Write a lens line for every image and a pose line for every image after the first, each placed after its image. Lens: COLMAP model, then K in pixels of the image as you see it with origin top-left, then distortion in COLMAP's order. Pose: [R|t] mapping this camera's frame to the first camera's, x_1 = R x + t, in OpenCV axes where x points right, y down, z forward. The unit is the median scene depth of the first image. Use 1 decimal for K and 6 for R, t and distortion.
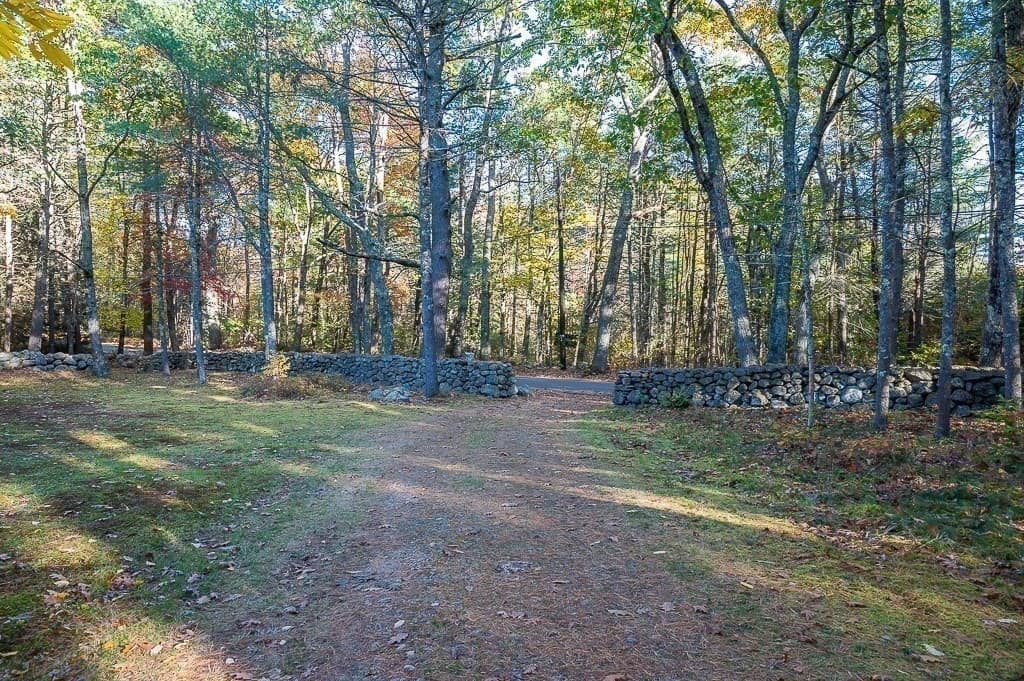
lens RADIAL K [[624.7, 0, 501.1], [0, 624.7, 348.6], [0, 0, 1]] dist [0.000873, 0.000608]
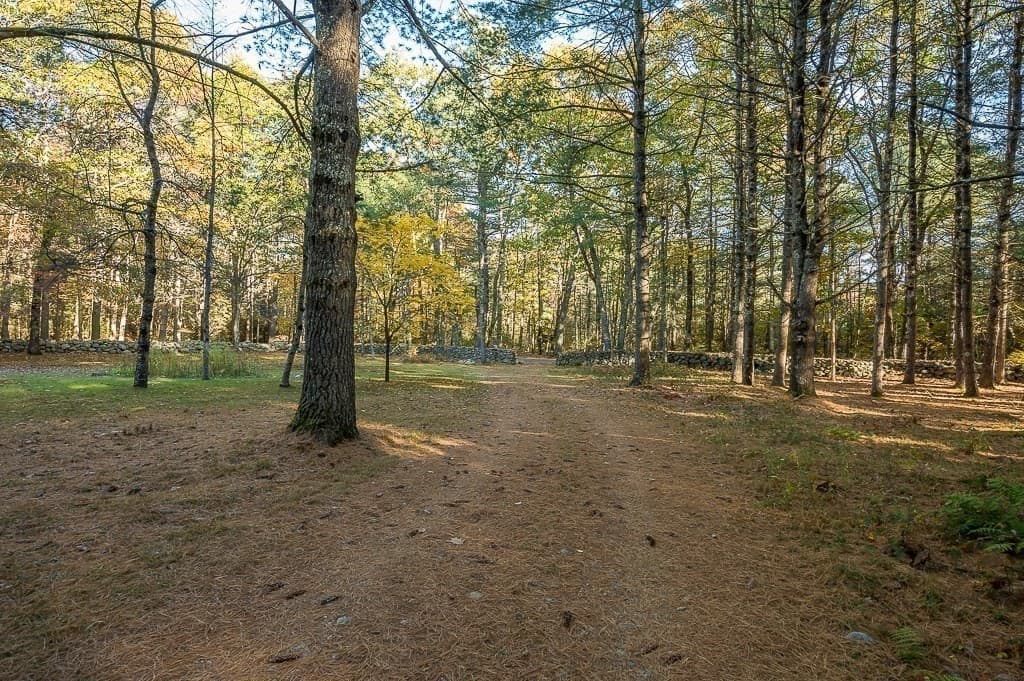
lens RADIAL K [[624.7, 0, 501.1], [0, 624.7, 348.6], [0, 0, 1]] dist [0.000873, 0.000608]
pose [[0.999818, 0.009142, 0.016726, -0.049847], [-0.009283, 0.999922, 0.008410, -0.000842], [-0.016647, -0.008564, 0.999825, -0.853353]]
